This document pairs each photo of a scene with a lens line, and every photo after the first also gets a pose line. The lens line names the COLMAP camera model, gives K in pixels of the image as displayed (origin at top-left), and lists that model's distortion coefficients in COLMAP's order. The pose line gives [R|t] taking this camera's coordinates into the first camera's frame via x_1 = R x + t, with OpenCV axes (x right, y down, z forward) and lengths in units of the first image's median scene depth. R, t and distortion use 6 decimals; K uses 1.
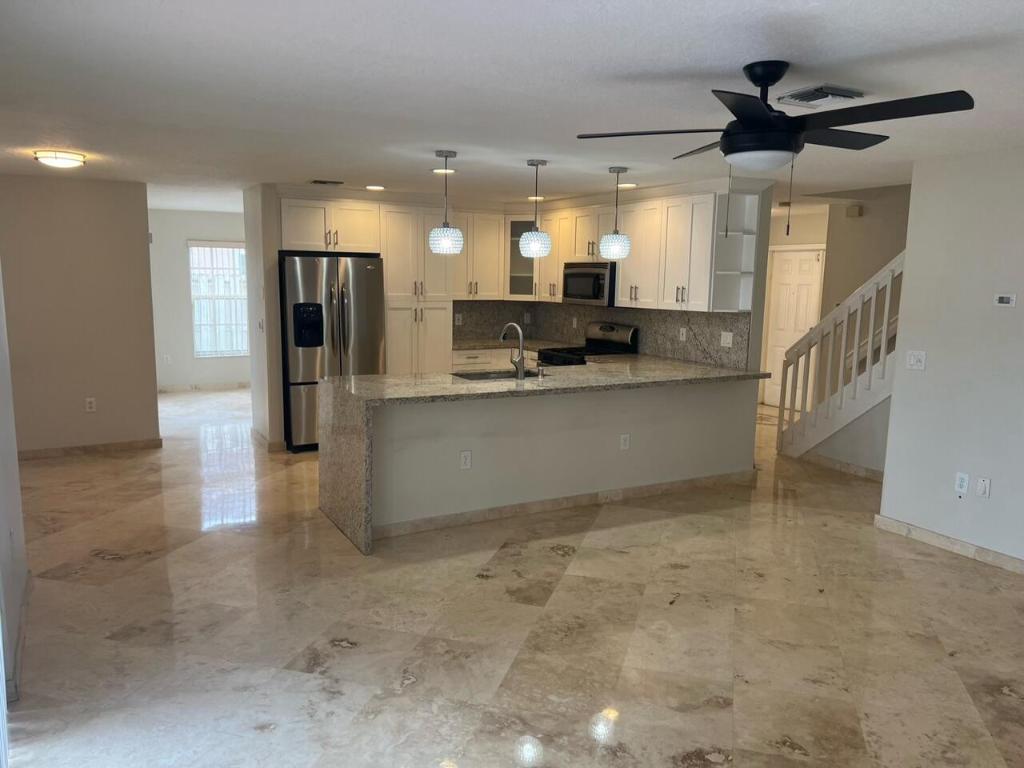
lens RADIAL K [[768.8, 0, 512.0], [0, 768.8, 384.0], [0, 0, 1]] dist [0.069347, -0.084588]
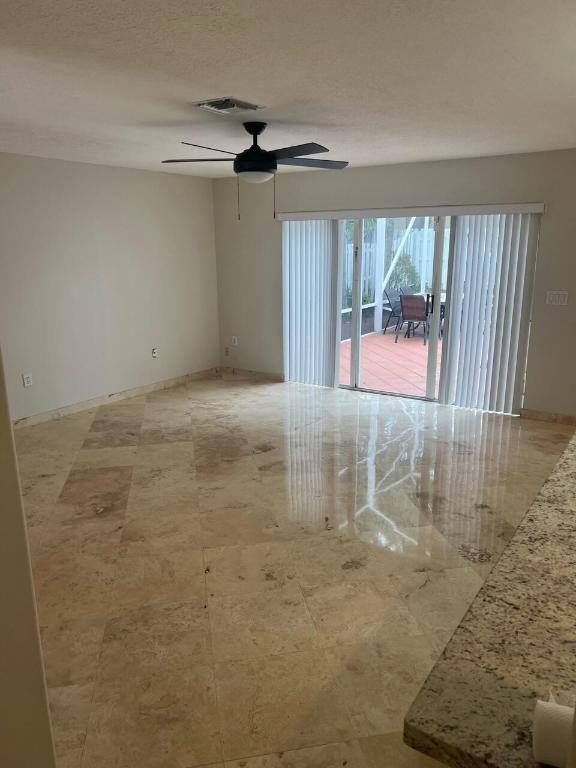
lens RADIAL K [[576.6, 0, 288.0], [0, 576.6, 384.0], [0, 0, 1]] dist [0.069347, -0.084588]
pose [[-0.889702, 0.095920, -0.446353, 0.362912], [-0.077216, 0.931979, 0.354192, -0.128696], [0.449965, 0.349591, -0.821777, 0.927452]]
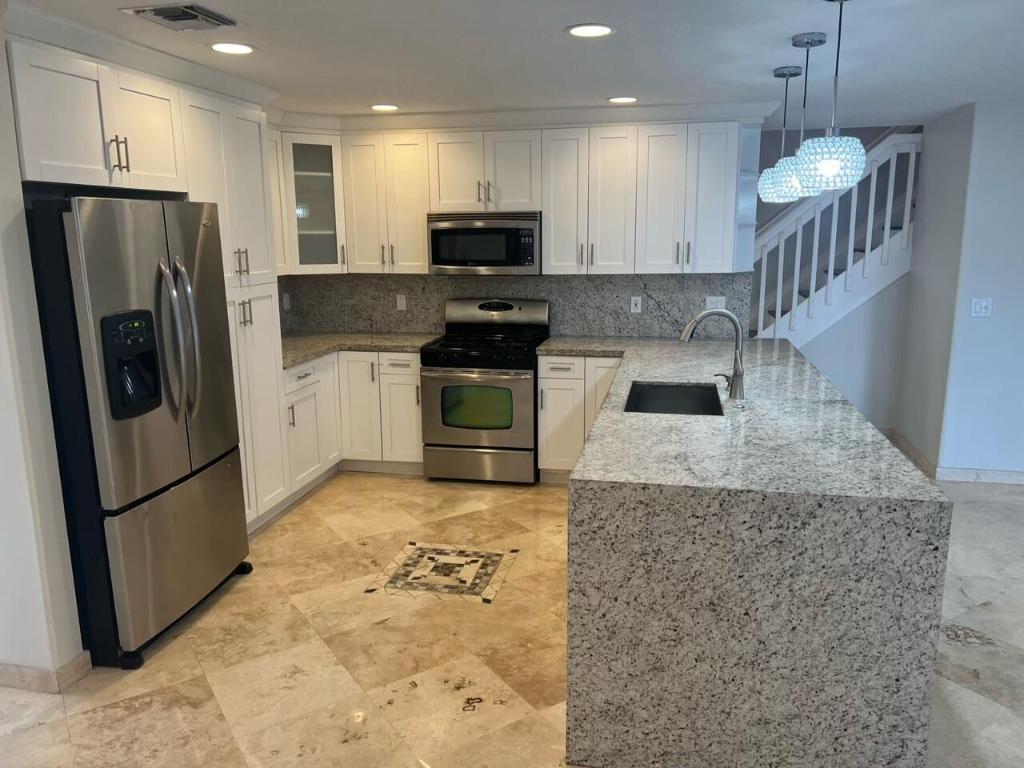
lens RADIAL K [[768.8, 0, 512.0], [0, 768.8, 384.0], [0, 0, 1]] dist [0.069347, -0.084588]
pose [[0.642481, -0.167528, 0.747765, -0.443918], [0.124003, 0.985678, 0.114286, -0.087024], [-0.756202, 0.019298, 0.654054, 0.566326]]
